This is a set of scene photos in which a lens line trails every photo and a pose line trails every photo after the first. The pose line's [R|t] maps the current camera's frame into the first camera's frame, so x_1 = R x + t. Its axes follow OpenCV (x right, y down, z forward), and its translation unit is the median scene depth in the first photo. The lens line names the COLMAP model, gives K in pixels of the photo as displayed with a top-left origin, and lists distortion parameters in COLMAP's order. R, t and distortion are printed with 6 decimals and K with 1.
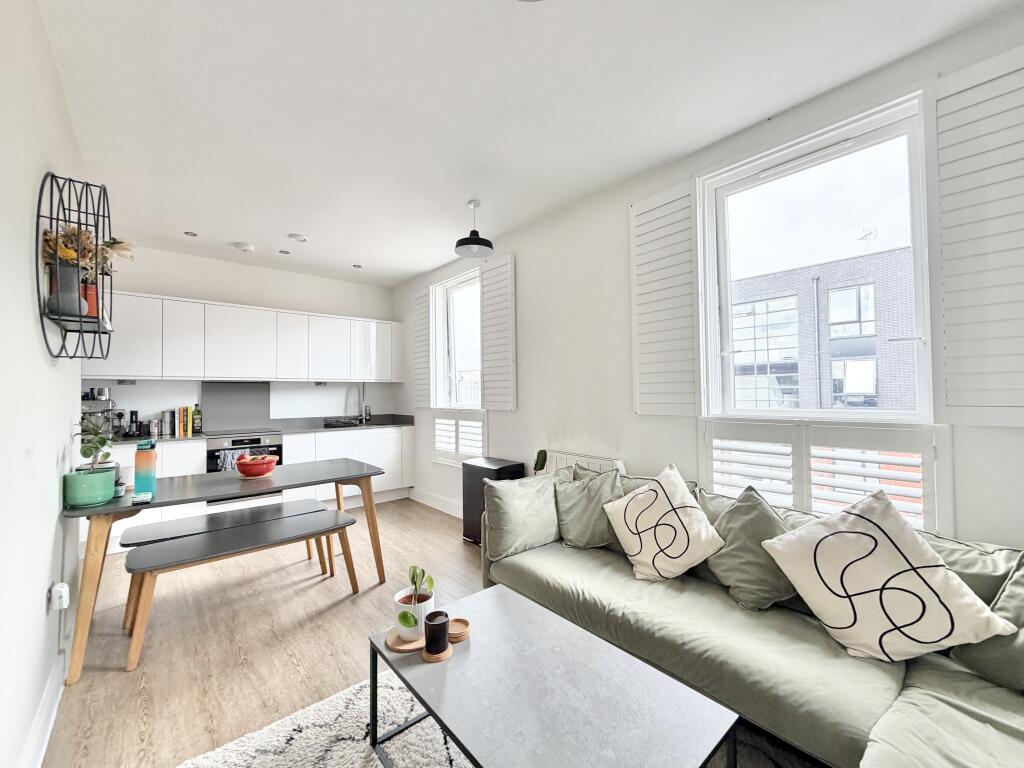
lens RADIAL K [[415.8, 0, 512.0], [0, 415.8, 384.0], [0, 0, 1]] dist [-0.018019, -0.000046]
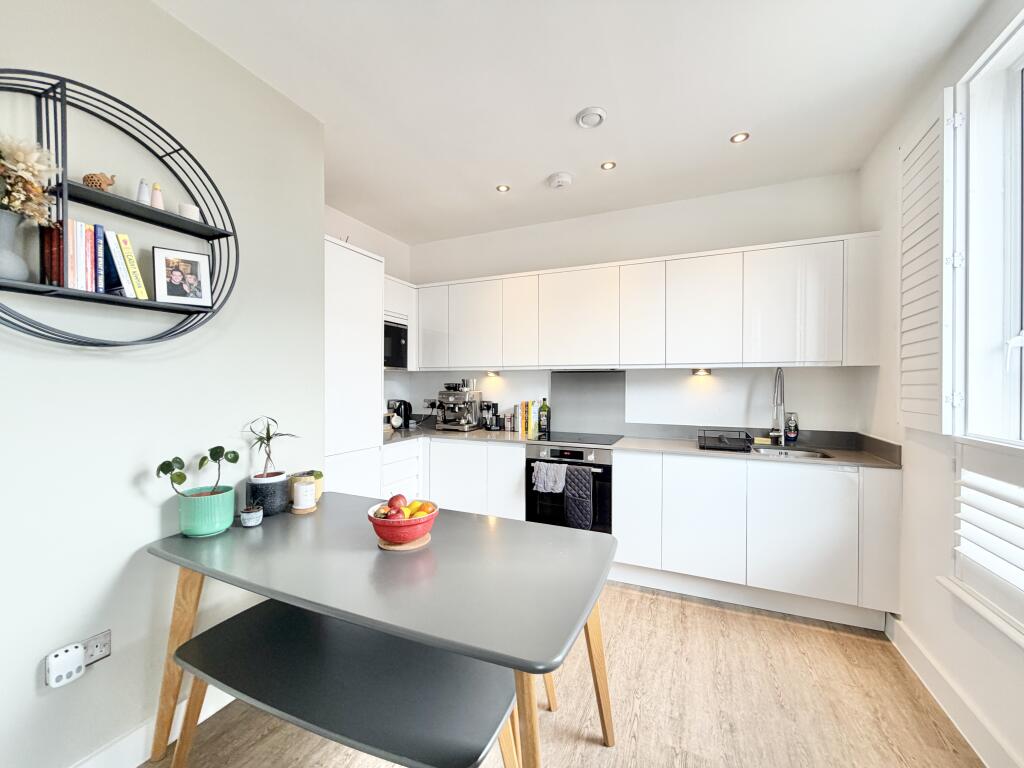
lens RADIAL K [[411.3, 0, 512.0], [0, 411.3, 384.0], [0, 0, 1]] dist [0.000085, 0.000063]
pose [[0.414061, 0.012257, -0.910166, -0.029537], [0.013346, 0.999720, 0.019535, 0.002497], [0.910151, -0.020236, 0.413782, 0.574660]]
